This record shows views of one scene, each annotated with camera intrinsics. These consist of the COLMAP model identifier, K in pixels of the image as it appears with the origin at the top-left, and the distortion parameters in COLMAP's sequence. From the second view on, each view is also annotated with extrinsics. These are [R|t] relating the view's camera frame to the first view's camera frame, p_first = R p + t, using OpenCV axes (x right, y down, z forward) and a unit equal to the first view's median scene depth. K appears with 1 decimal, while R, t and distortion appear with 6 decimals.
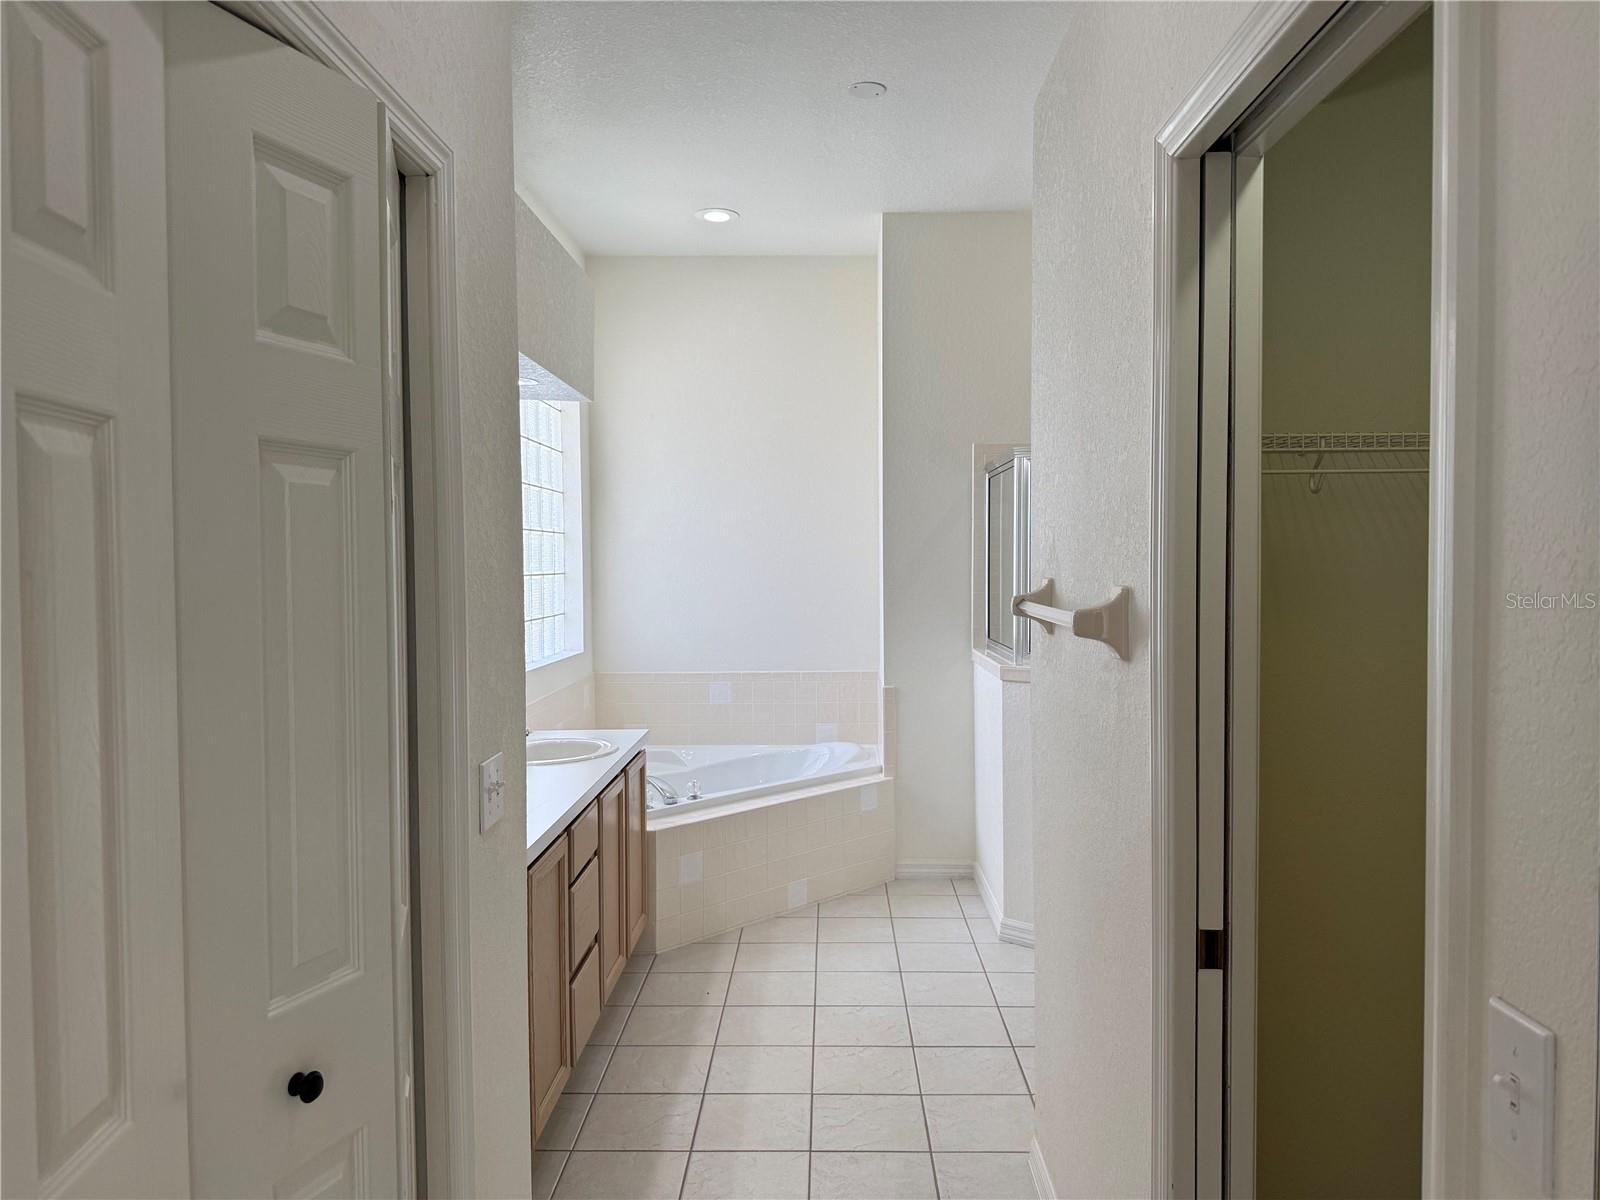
lens RADIAL K [[1135.3, 0, 800.7], [0, 1135.3, 599.8], [0, 0, 1]] dist [0.033588, -0.008917]
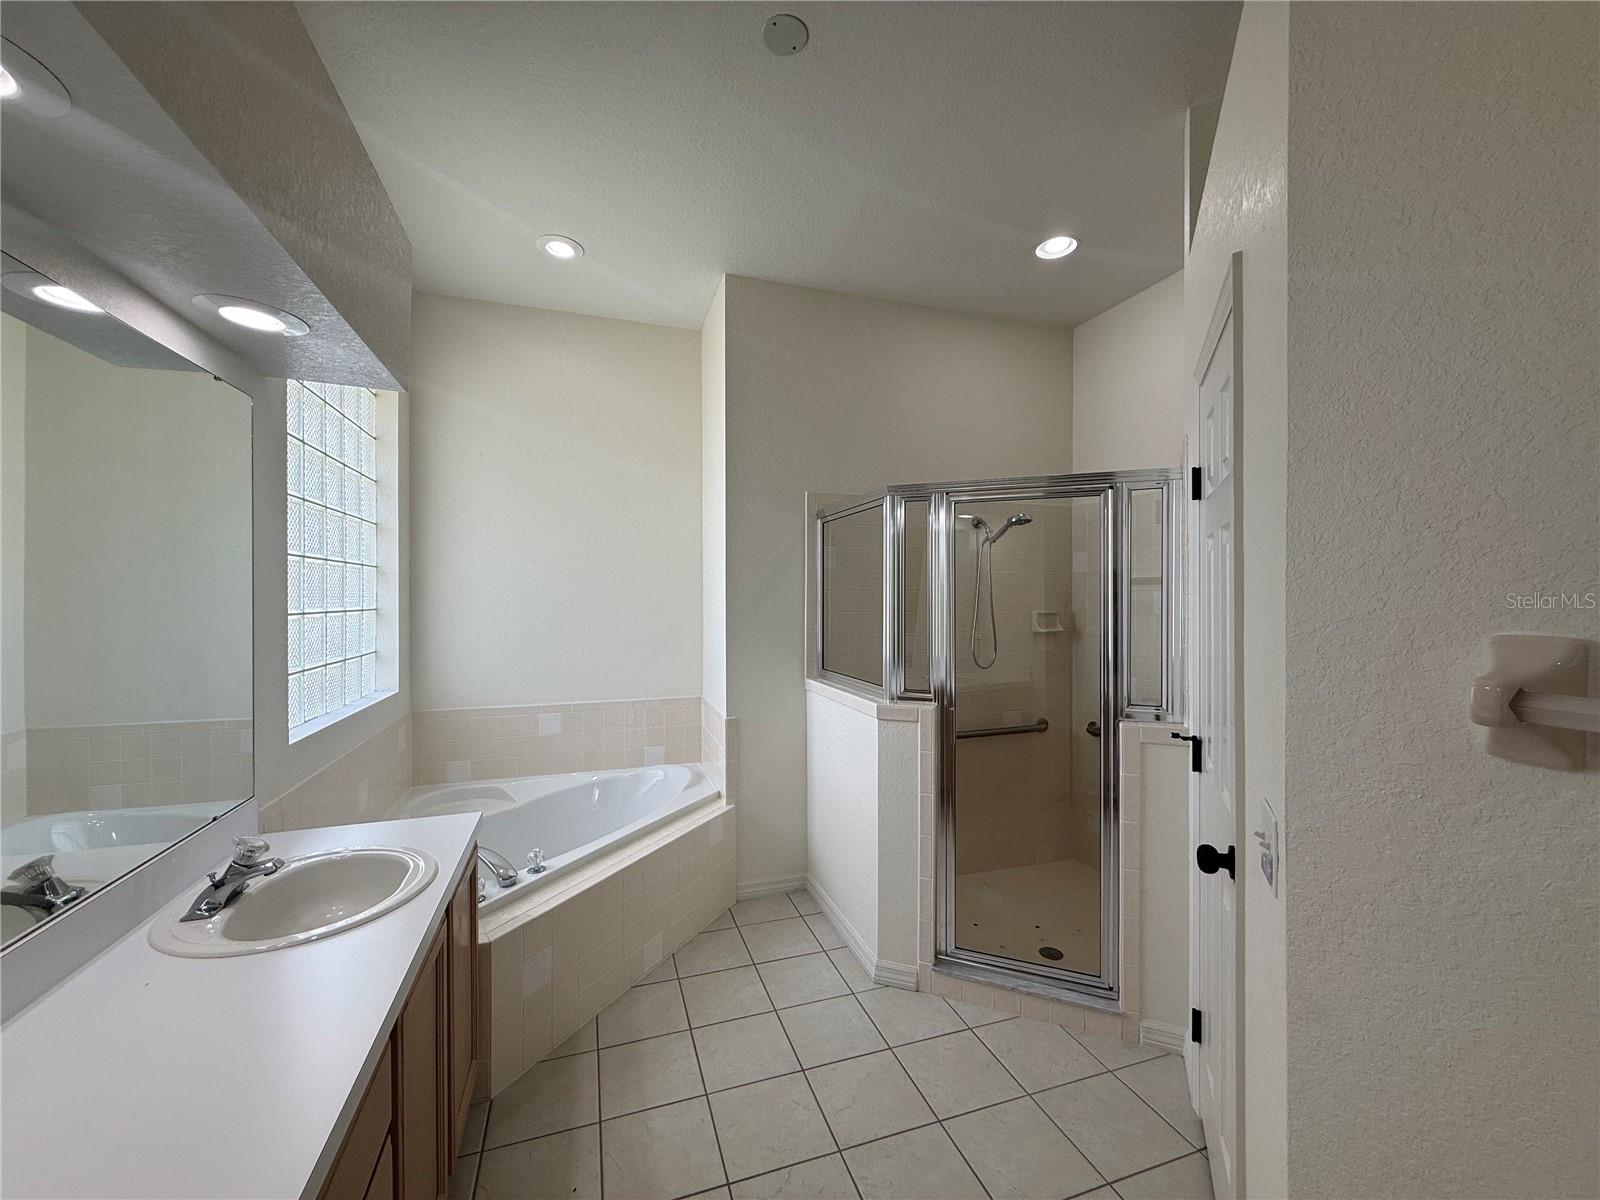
lens RADIAL K [[638.1, 0, 799.2], [0, 638.1, 597.2], [0, 0, 1]] dist [-0.010375, 0.000140]
pose [[0.938232, 0.005828, 0.345957, -0.068481], [0.005751, 0.999457, -0.032433, -0.015627], [-0.345959, 0.032419, 0.937690, 0.429591]]
